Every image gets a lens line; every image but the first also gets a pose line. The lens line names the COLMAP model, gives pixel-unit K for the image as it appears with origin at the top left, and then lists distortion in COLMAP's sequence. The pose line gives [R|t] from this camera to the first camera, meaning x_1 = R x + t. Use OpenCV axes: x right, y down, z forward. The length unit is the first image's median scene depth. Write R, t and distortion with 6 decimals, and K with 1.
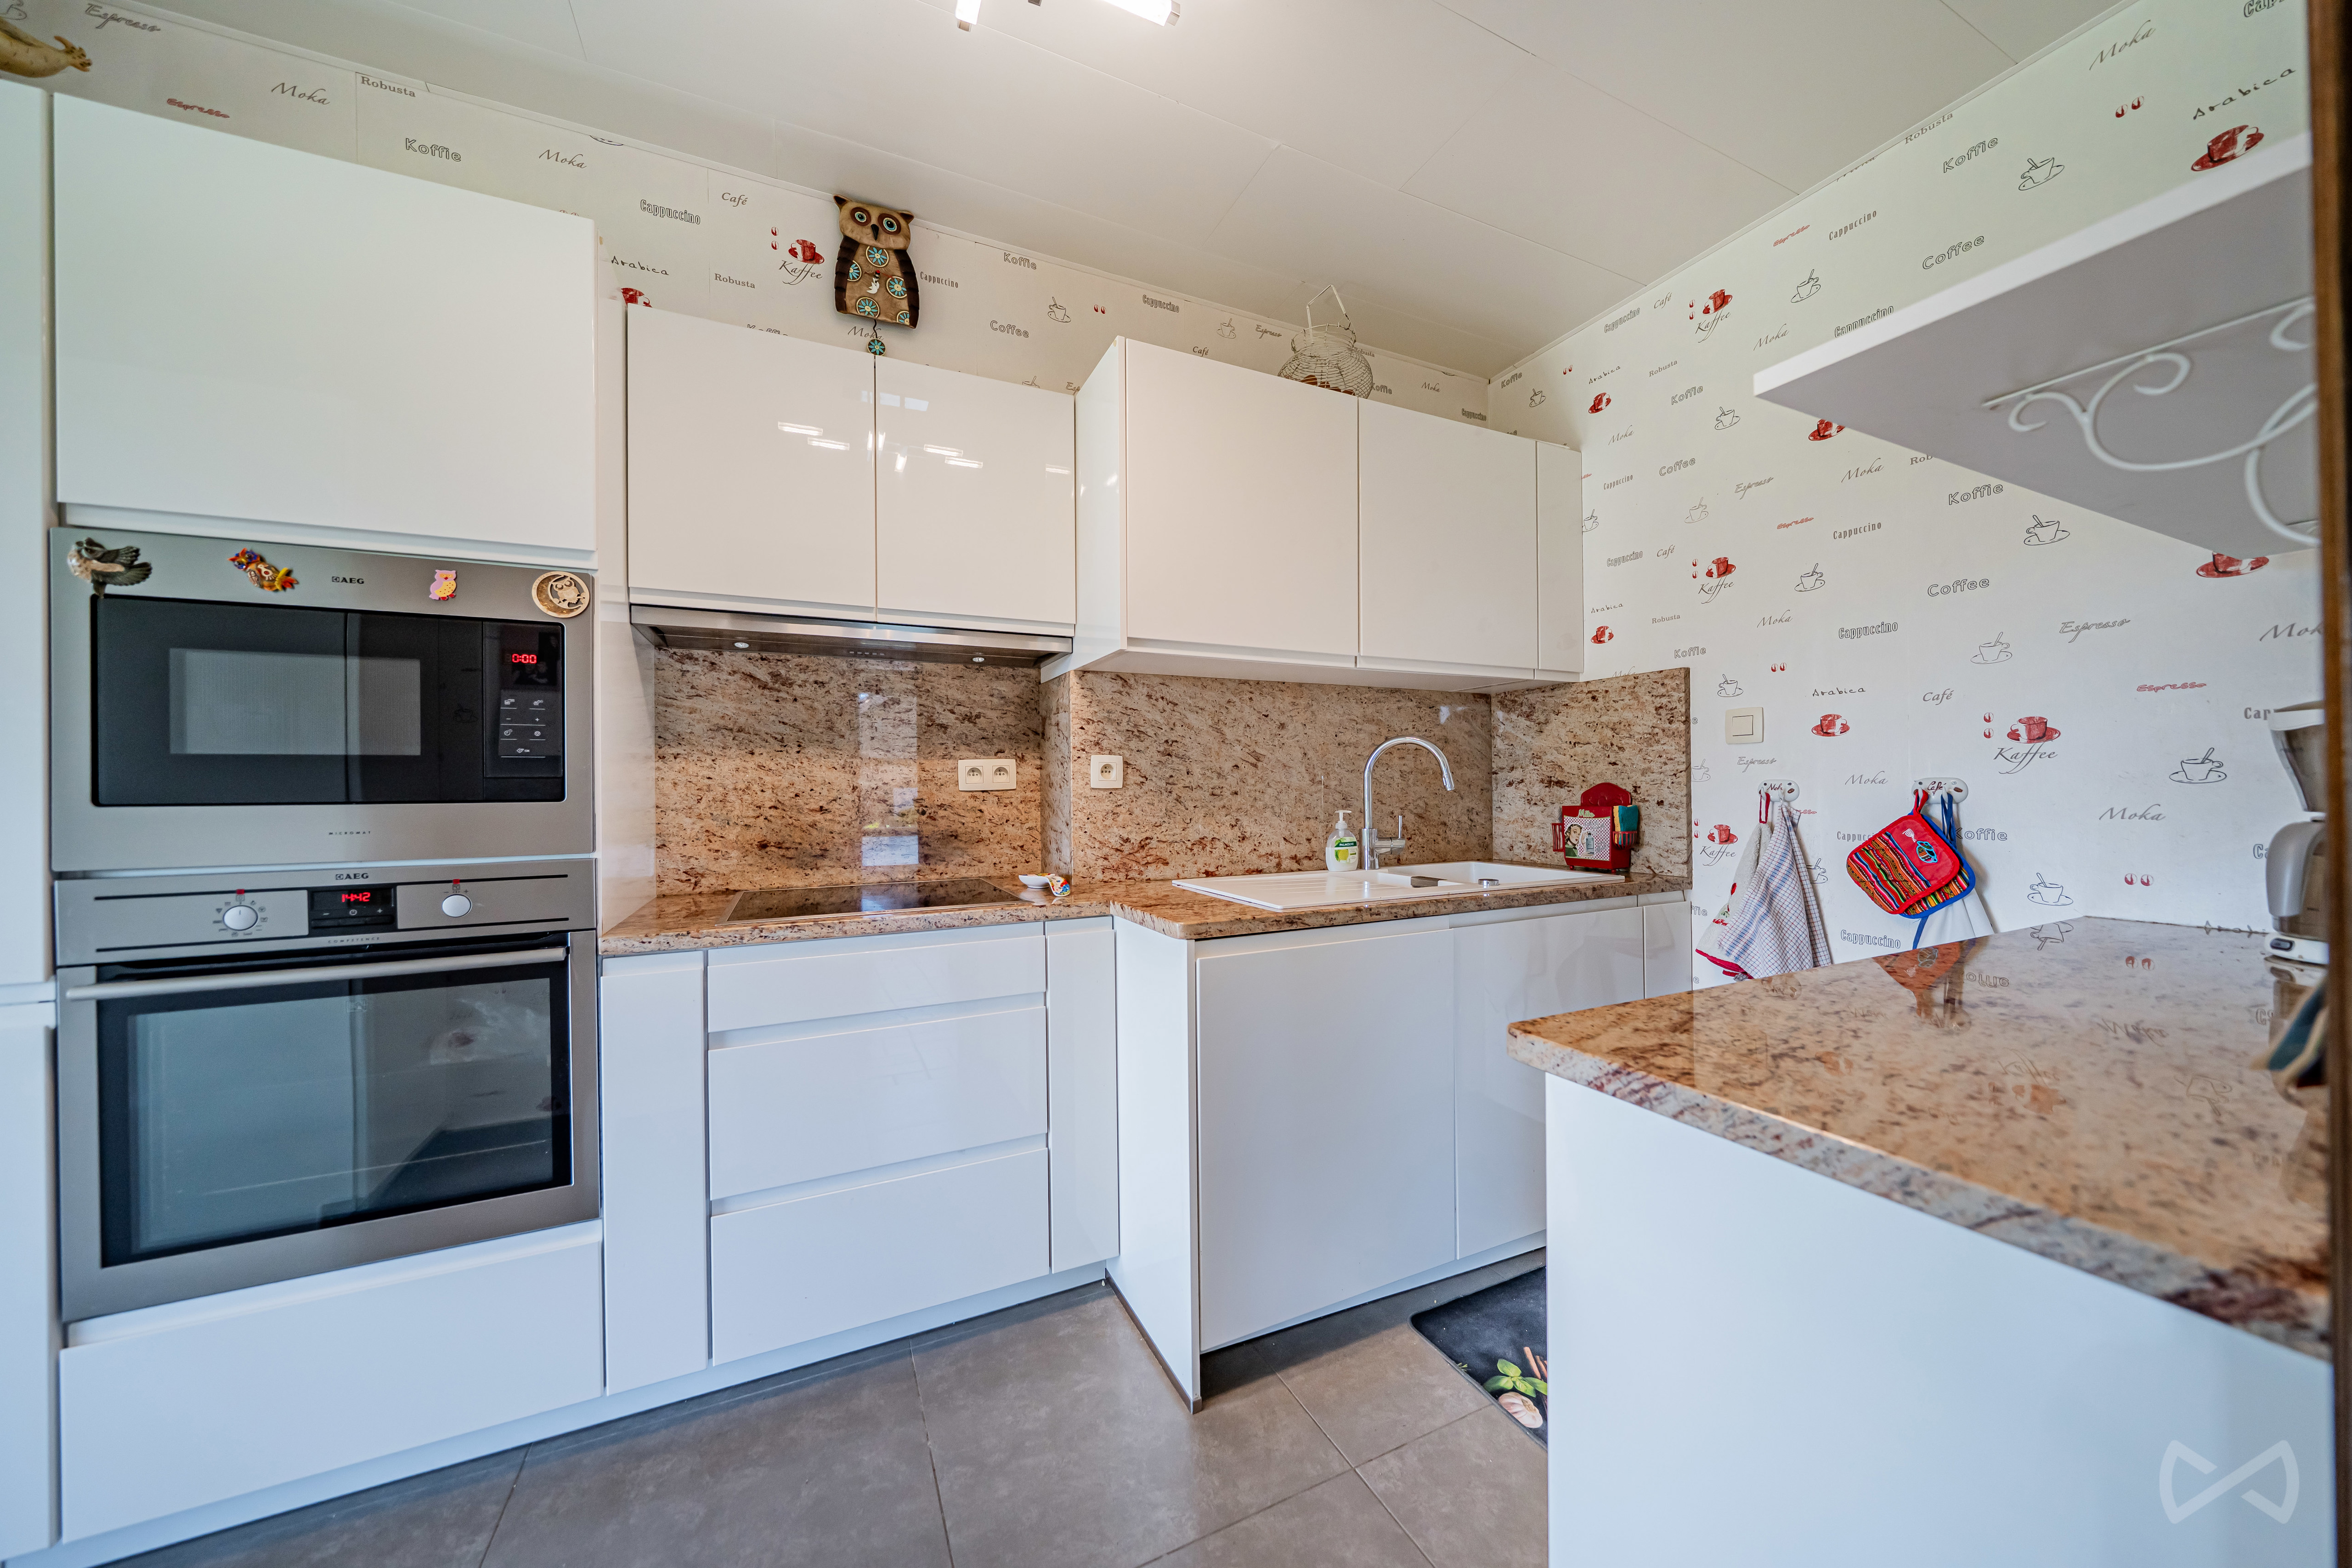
lens RADIAL K [[790.3, 0, 1171.5], [0, 790.3, 788.3], [0, 0, 1]] dist [-0.001134, -0.000169]
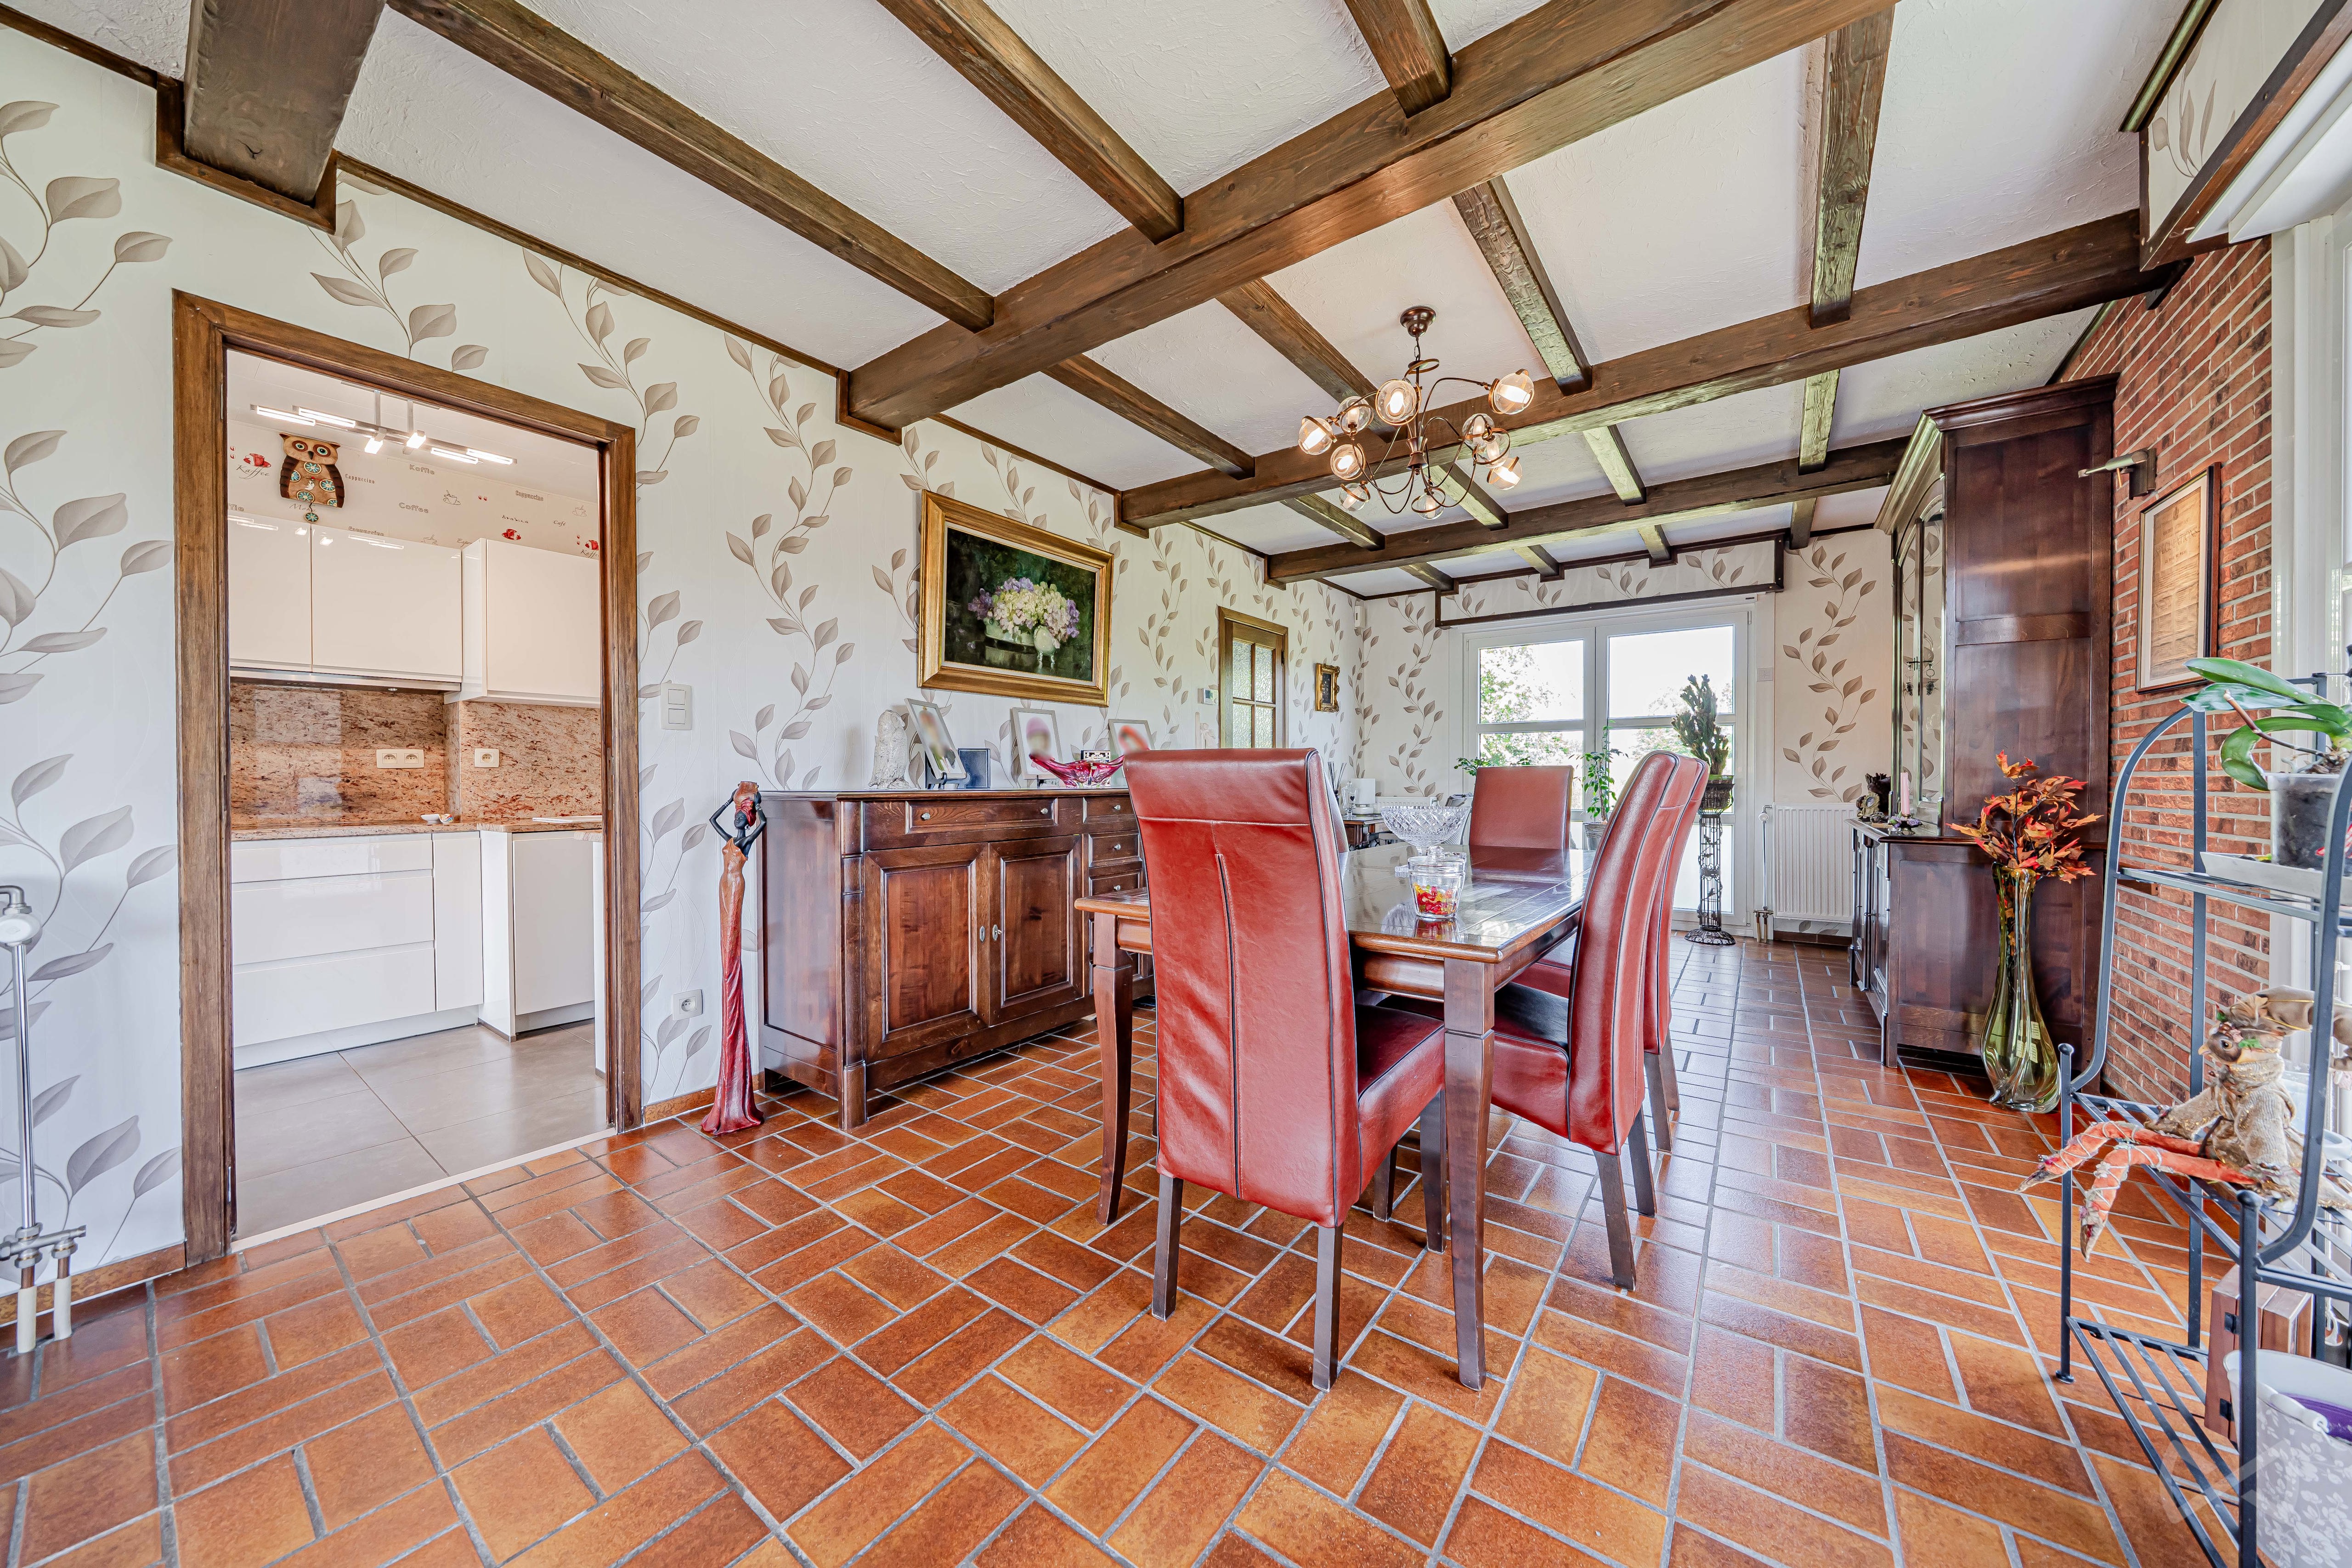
lens RADIAL K [[790.3, 0, 1164.4], [0, 790.3, 782.9], [0, 0, 1]] dist [-0.001134, -0.000169]
pose [[0.881784, 0.001436, 0.471650, 0.426255], [-0.000588, 0.999998, -0.001946, 0.038438], [-0.471652, 0.001439, 0.881783, -1.298937]]
